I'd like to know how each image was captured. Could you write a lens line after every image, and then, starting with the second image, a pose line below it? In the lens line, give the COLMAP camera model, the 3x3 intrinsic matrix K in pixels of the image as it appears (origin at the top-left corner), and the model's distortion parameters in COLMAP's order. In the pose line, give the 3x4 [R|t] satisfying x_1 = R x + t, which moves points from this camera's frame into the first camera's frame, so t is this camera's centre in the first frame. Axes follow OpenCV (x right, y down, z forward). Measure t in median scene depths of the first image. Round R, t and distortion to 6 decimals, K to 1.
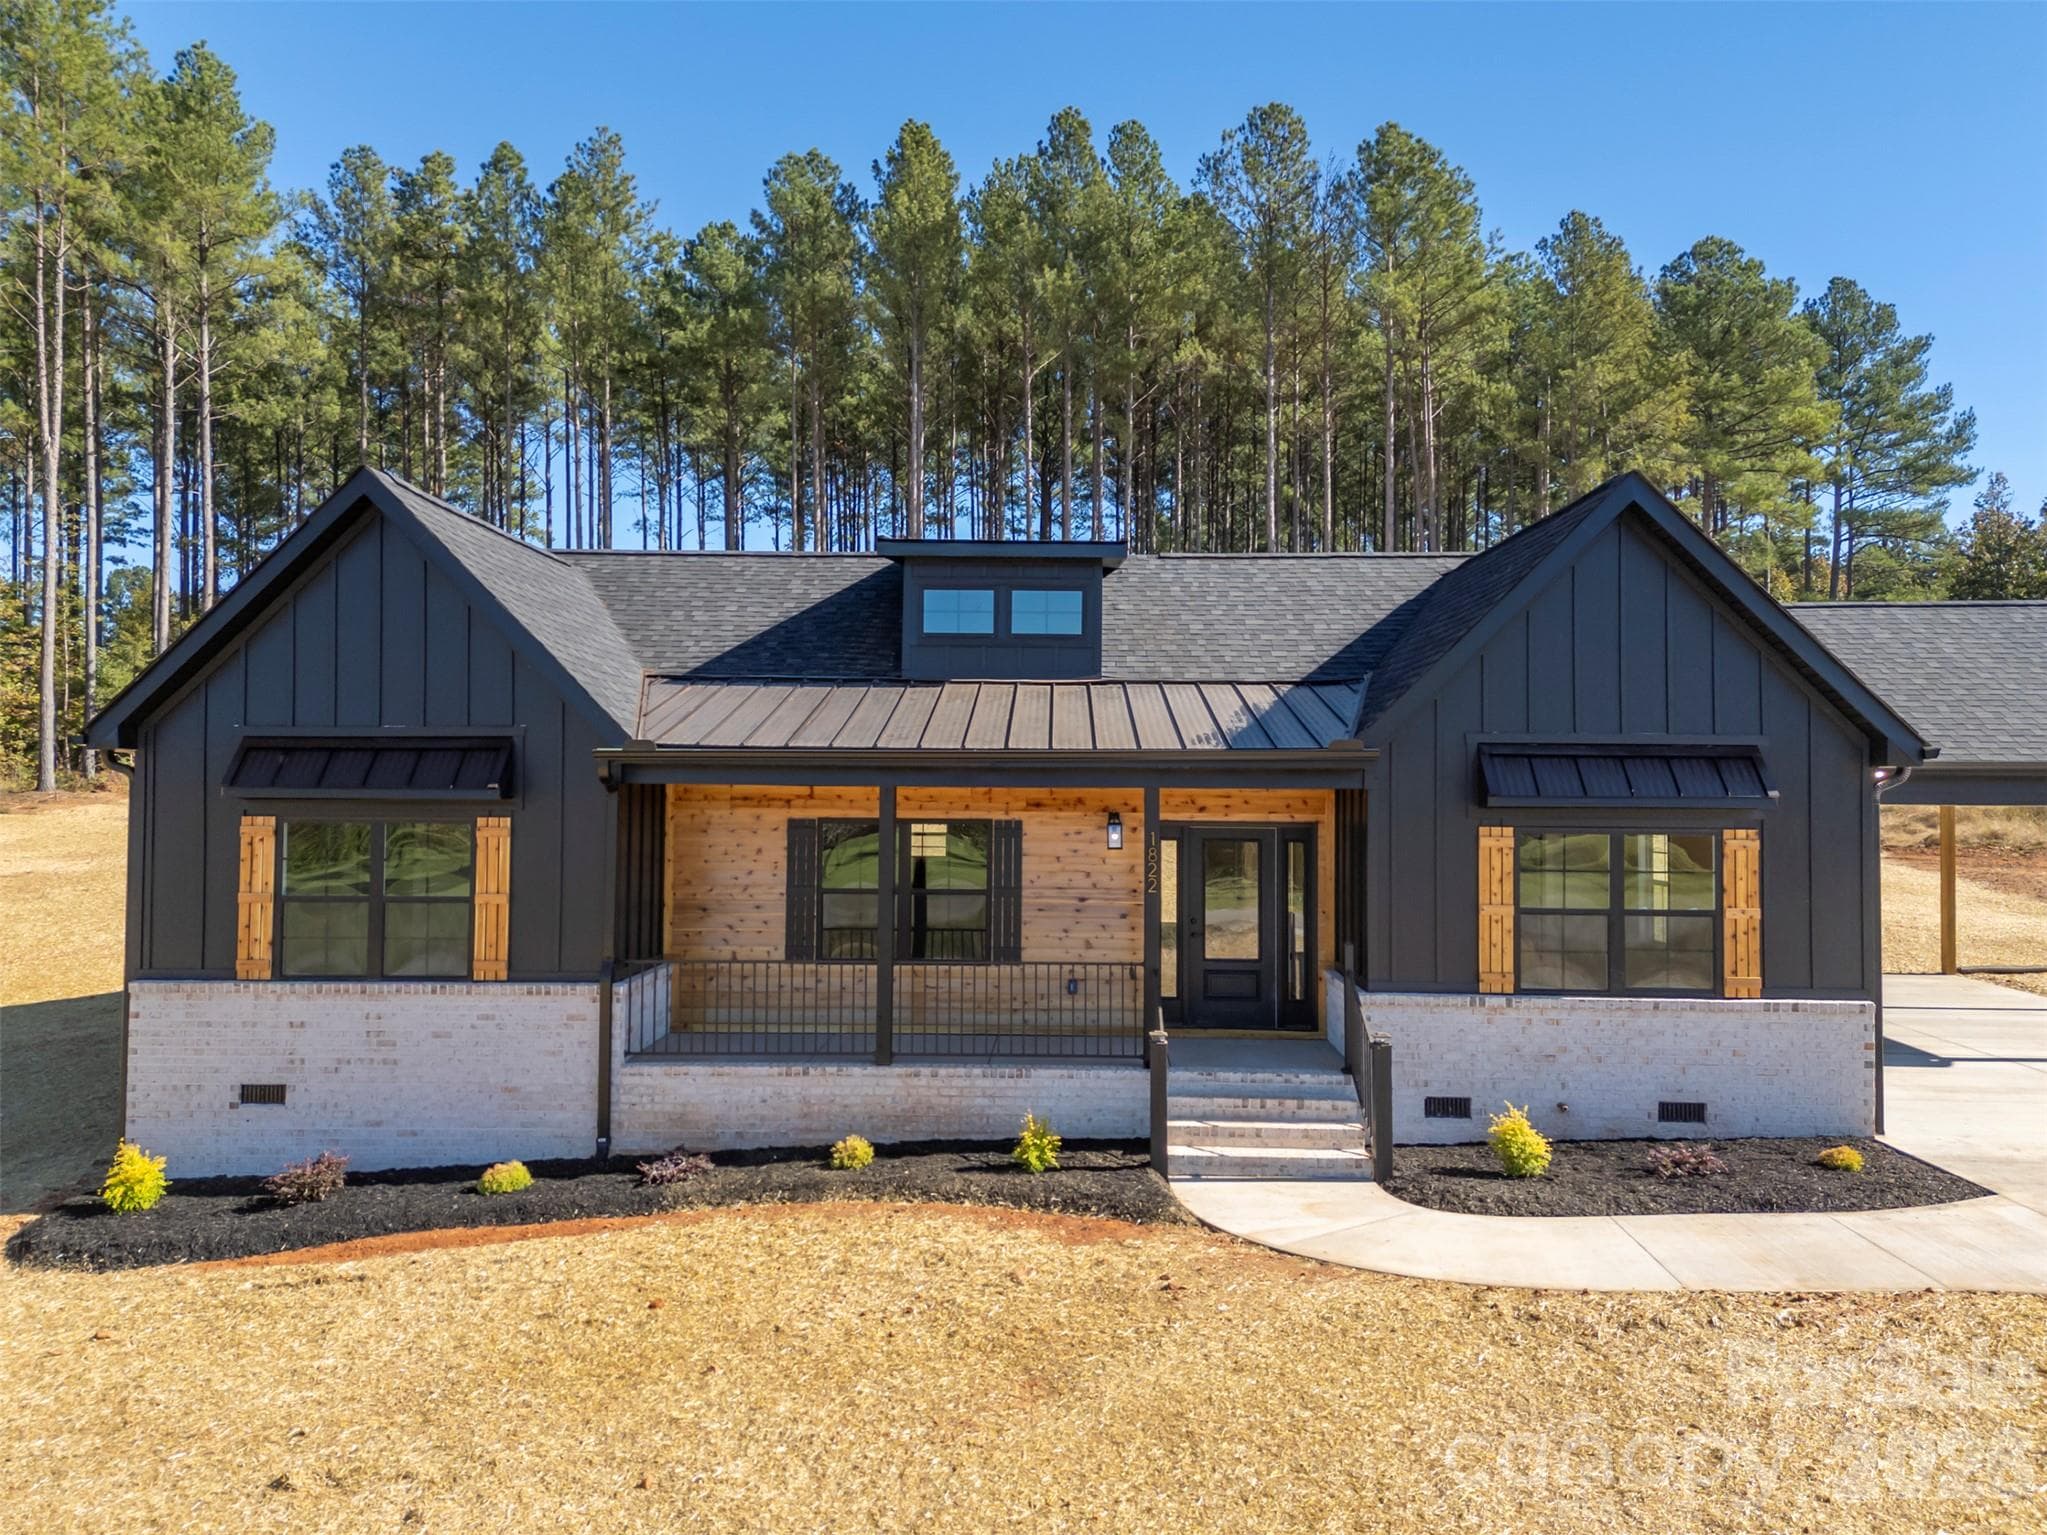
lens RADIAL K [[1491.6, 0, 1022.7], [0, 1491.6, 771.0], [0, 0, 1]] dist [0.100765, -0.062000]
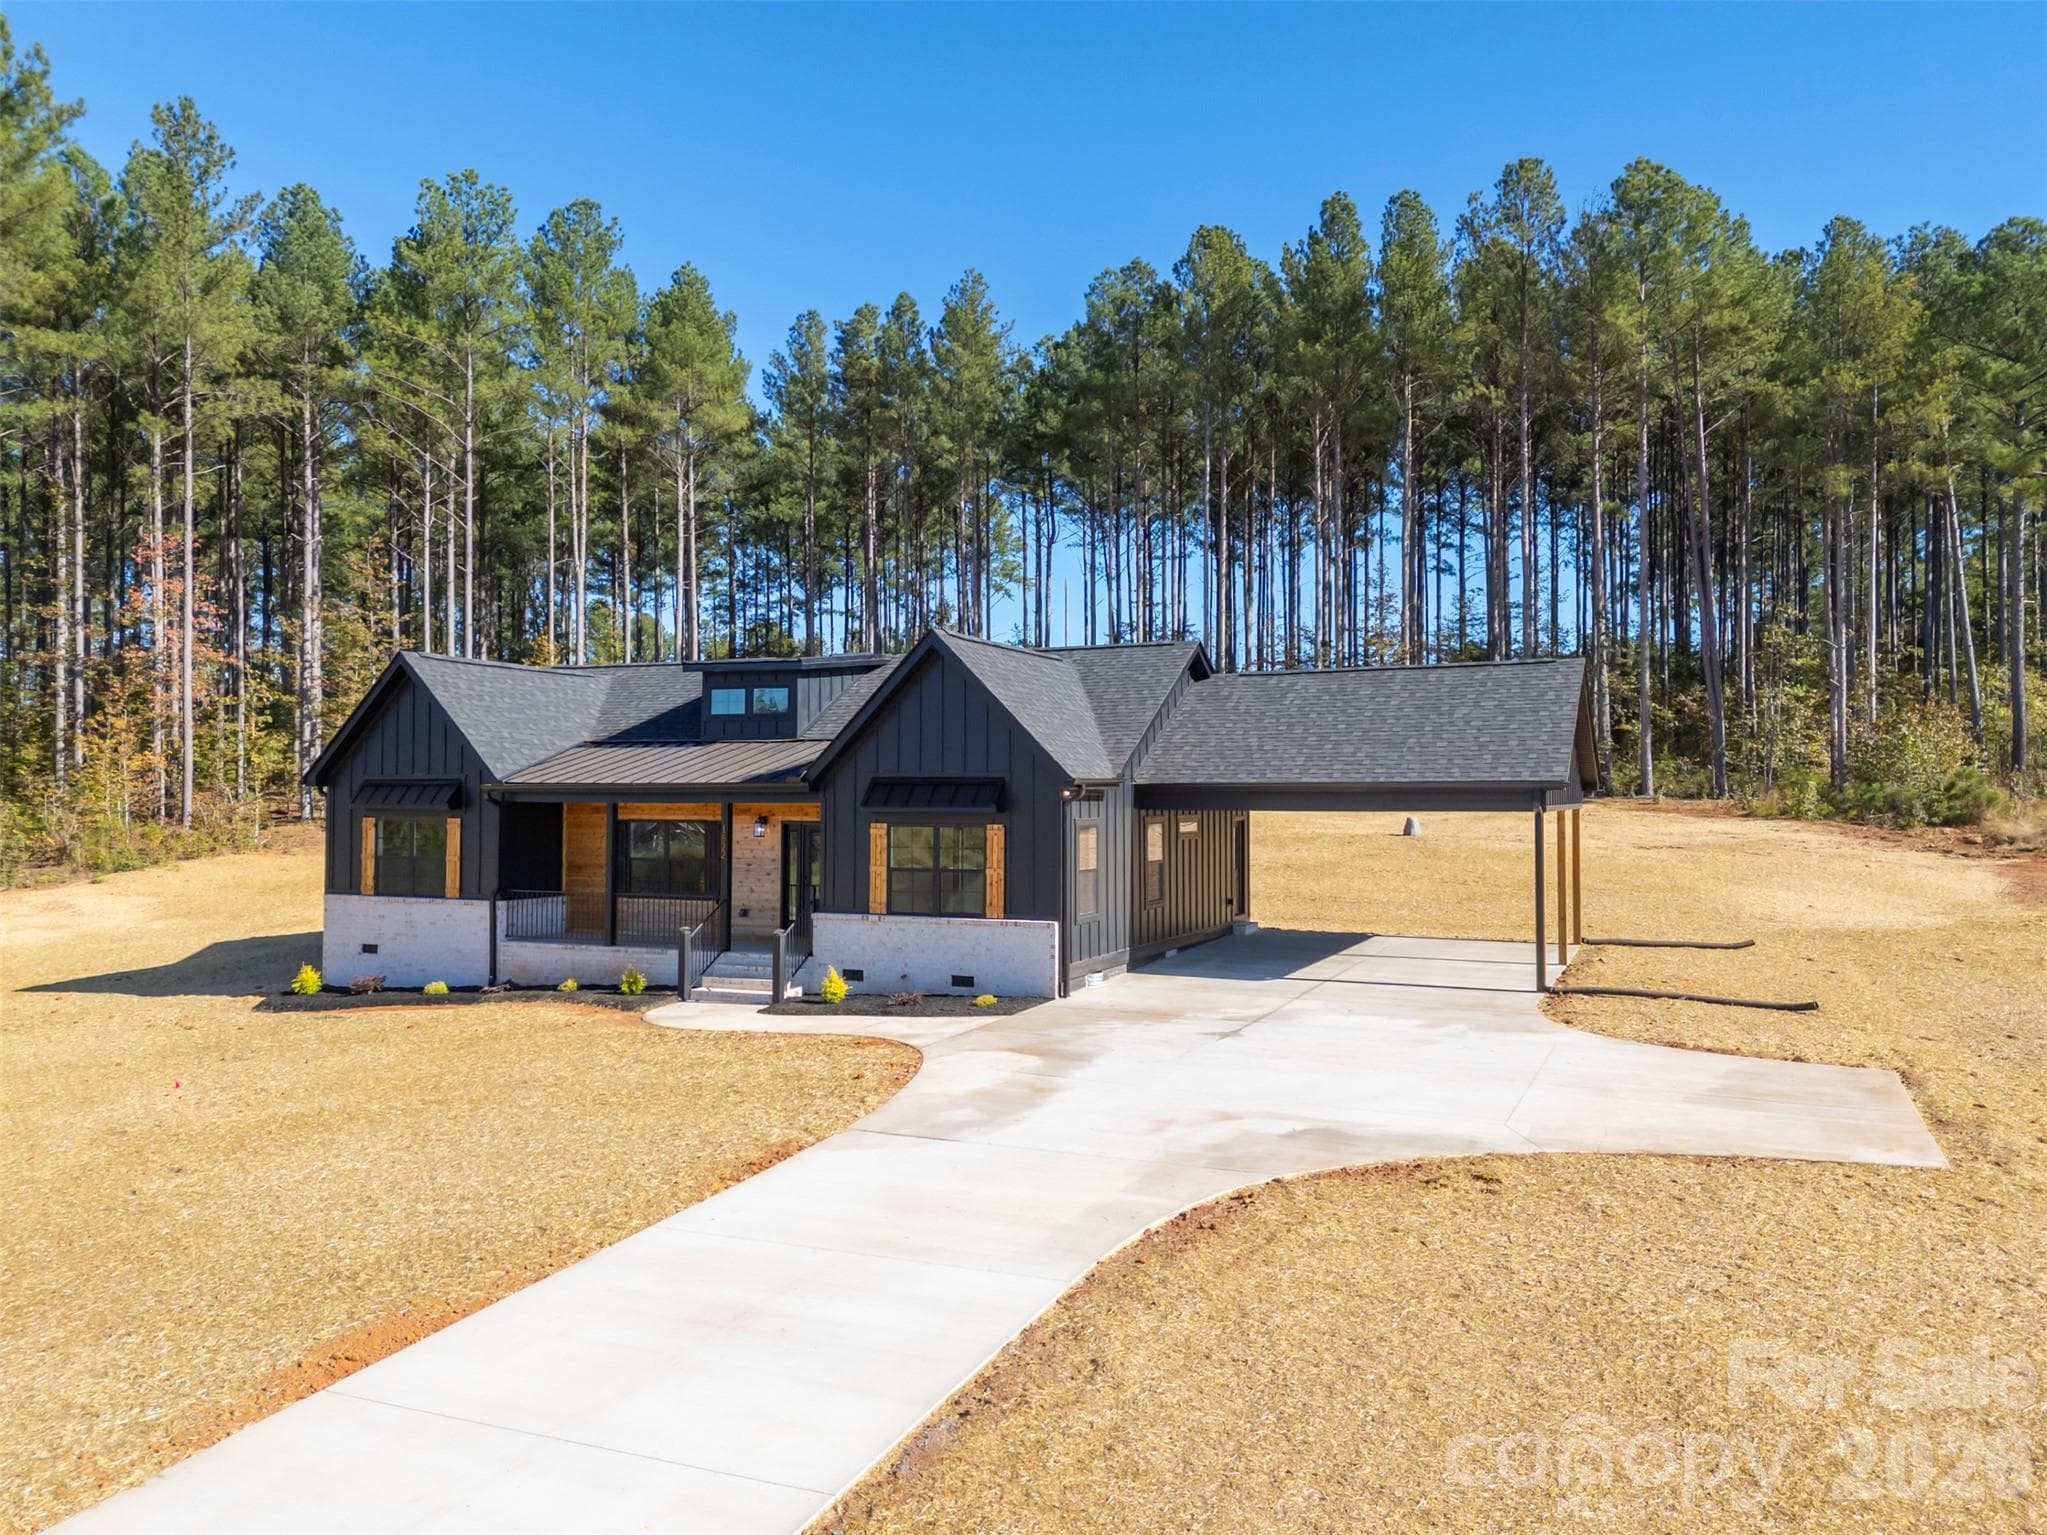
lens RADIAL K [[1491.6, 0, 1026.4], [0, 1491.6, 776.3], [0, 0, 1]] dist [0.100765, -0.062000]
pose [[0.922740, -0.009855, -0.385296, 1.043052], [0.009084, 0.999951, -0.003821, -0.010124], [0.385315, 0.000026, 0.922785, -0.534116]]
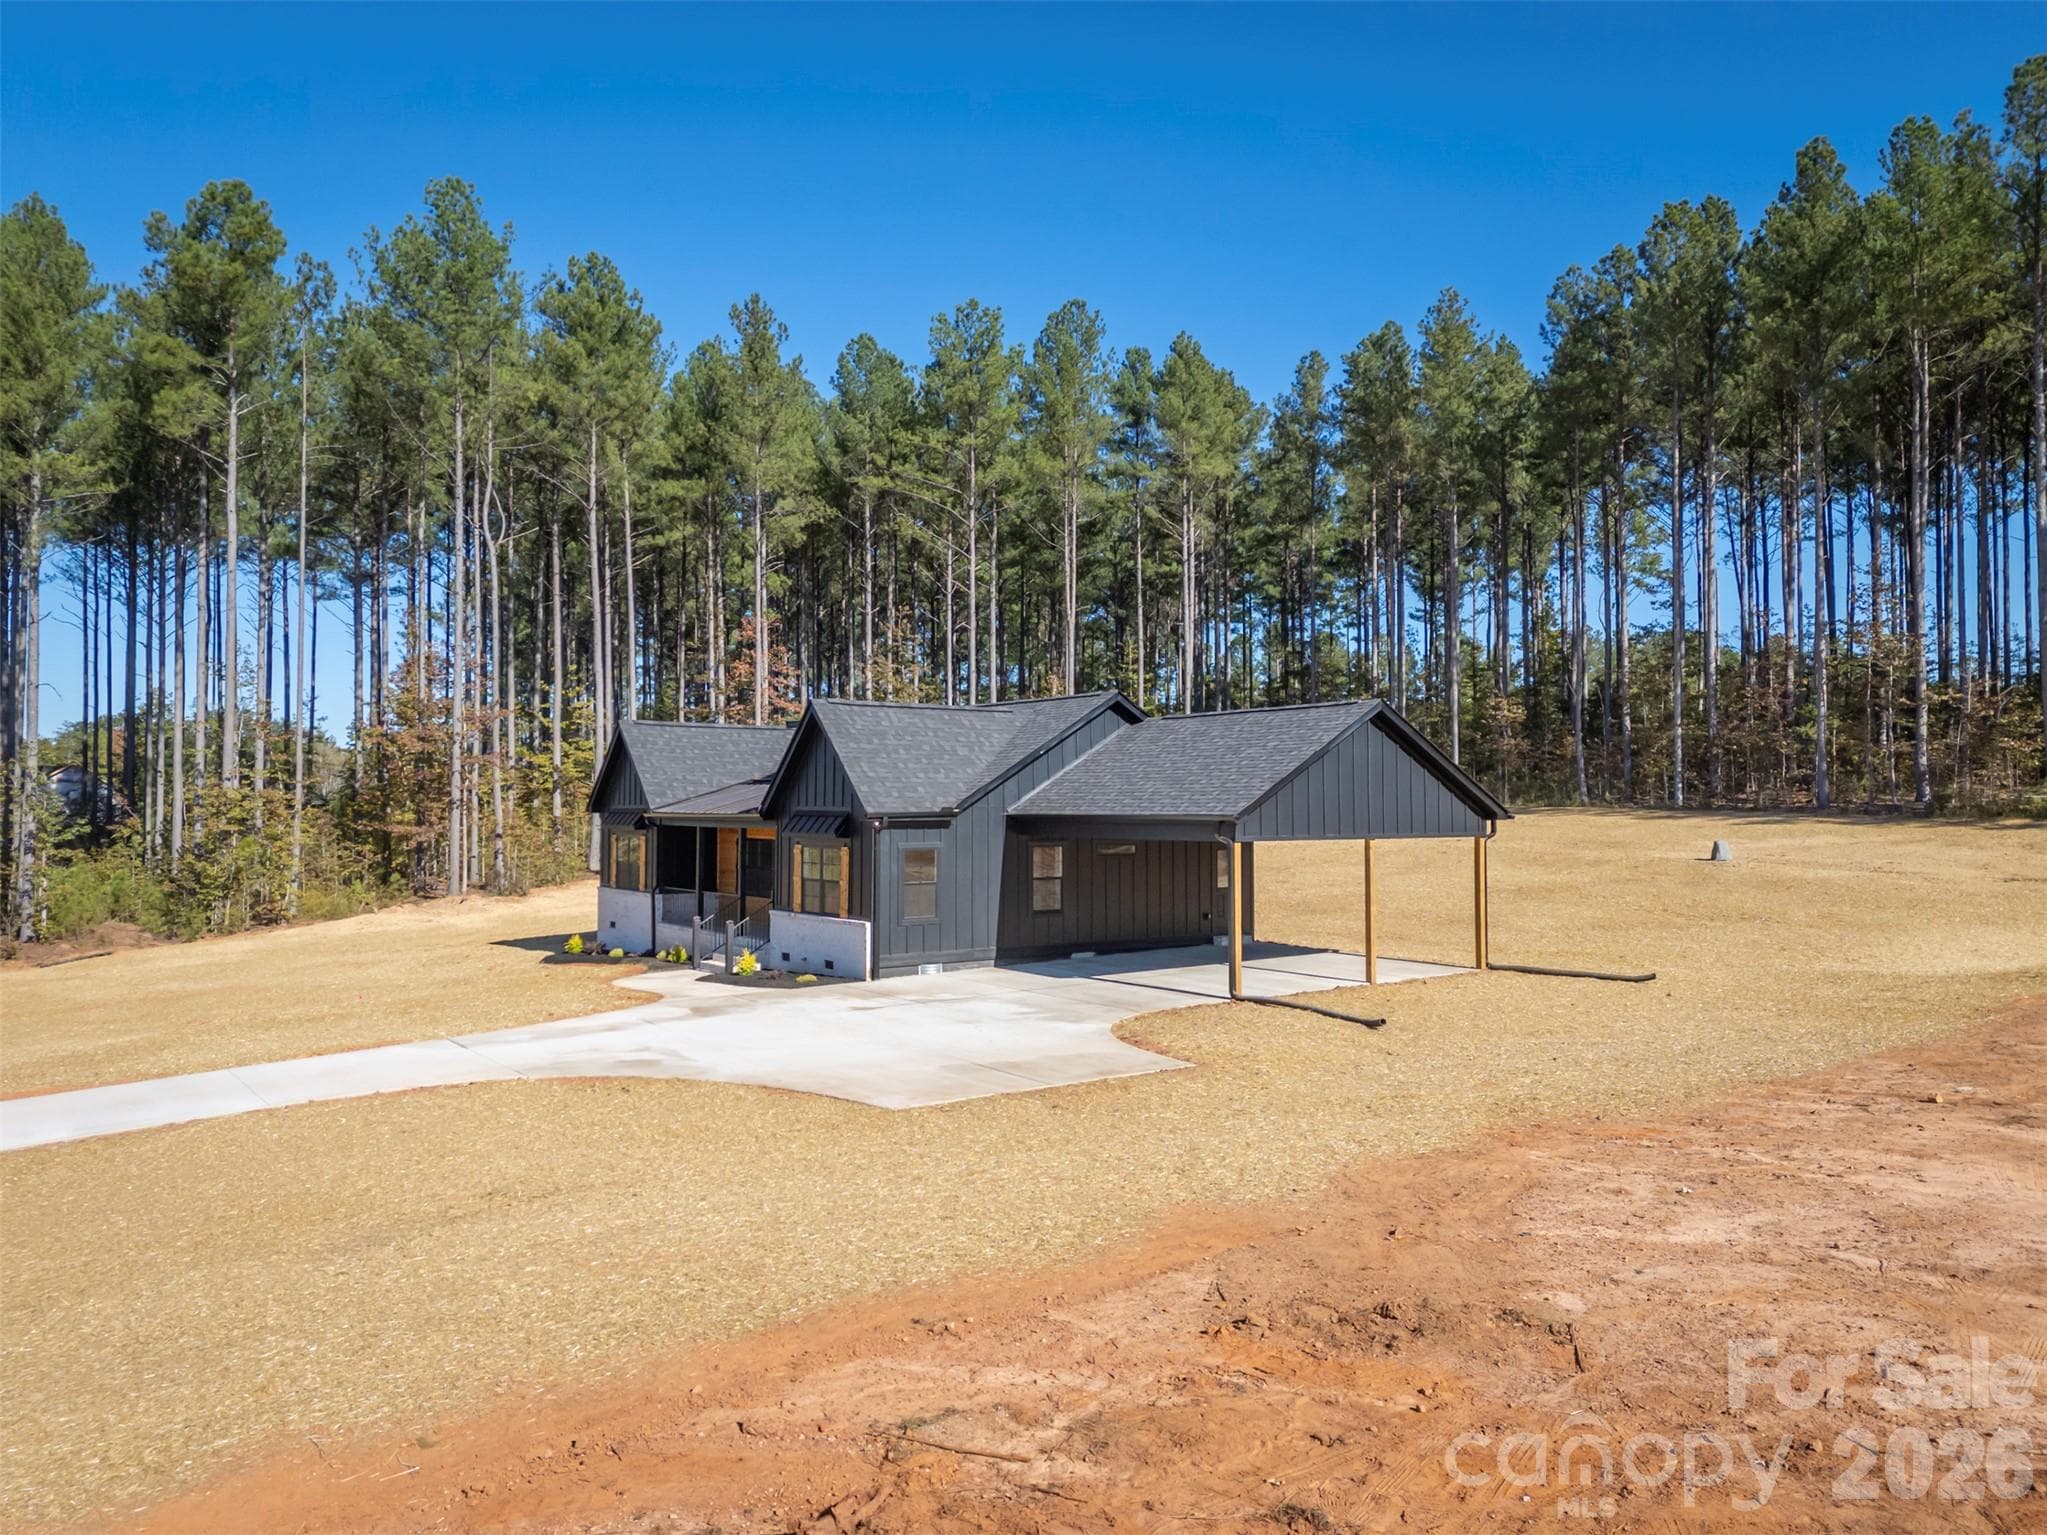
lens RADIAL K [[1491.6, 0, 1026.5], [0, 1491.6, 787.1], [0, 0, 1]] dist [0.100765, -0.062000]
pose [[0.605400, -0.013638, -0.795805, 2.200799], [0.013372, 0.999886, -0.006963, -0.031109], [0.795809, -0.006426, 0.605514, -0.160897]]
